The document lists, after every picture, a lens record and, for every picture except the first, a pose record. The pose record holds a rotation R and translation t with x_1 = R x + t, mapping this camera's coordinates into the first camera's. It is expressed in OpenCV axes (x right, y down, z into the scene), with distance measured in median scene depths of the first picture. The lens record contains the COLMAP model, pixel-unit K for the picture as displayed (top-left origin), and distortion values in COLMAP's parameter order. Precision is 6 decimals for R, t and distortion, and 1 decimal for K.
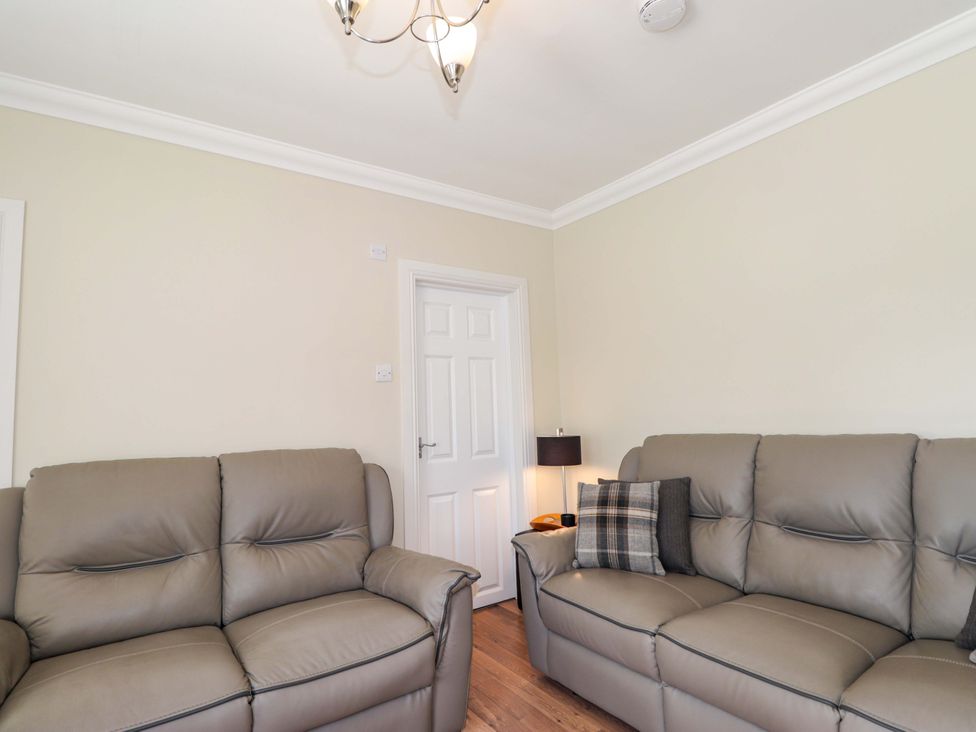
lens RADIAL K [[518.6, 0, 484.9], [0, 518.6, 363.1], [0, 0, 1]] dist [0.000740, -0.015495]
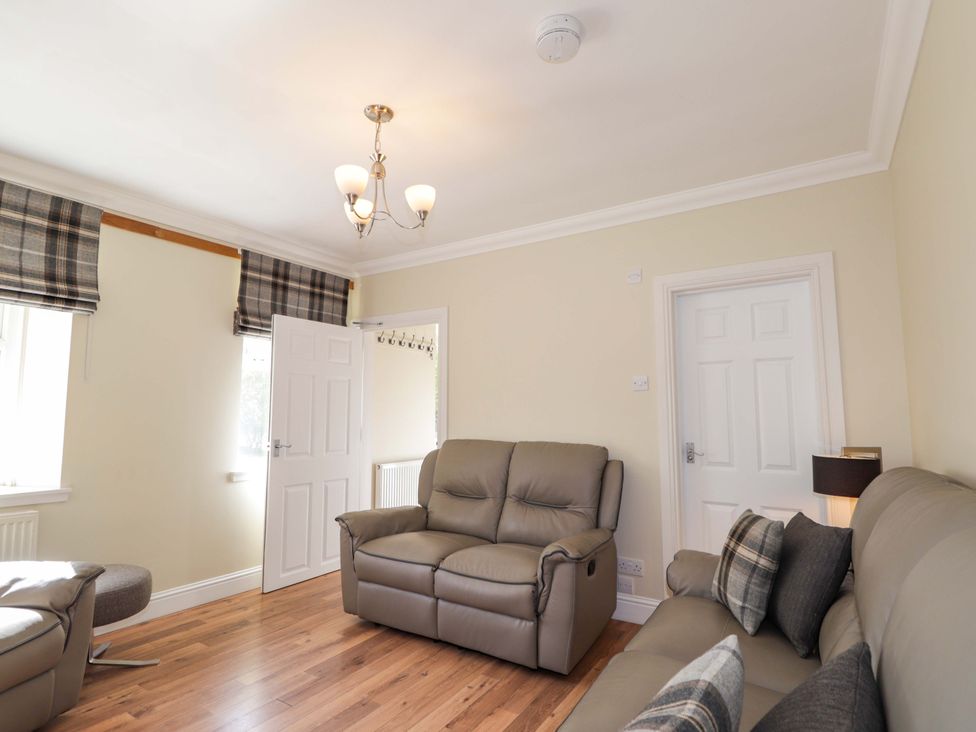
lens RADIAL K [[546.1, 0, 494.8], [0, 546.1, 361.8], [0, 0, 1]] dist [-0.003697, -0.012744]
pose [[0.377782, -0.052980, -0.924378, 0.855230], [0.074245, 0.996880, -0.026792, -0.019818], [0.922913, -0.058508, 0.380537, 0.278460]]
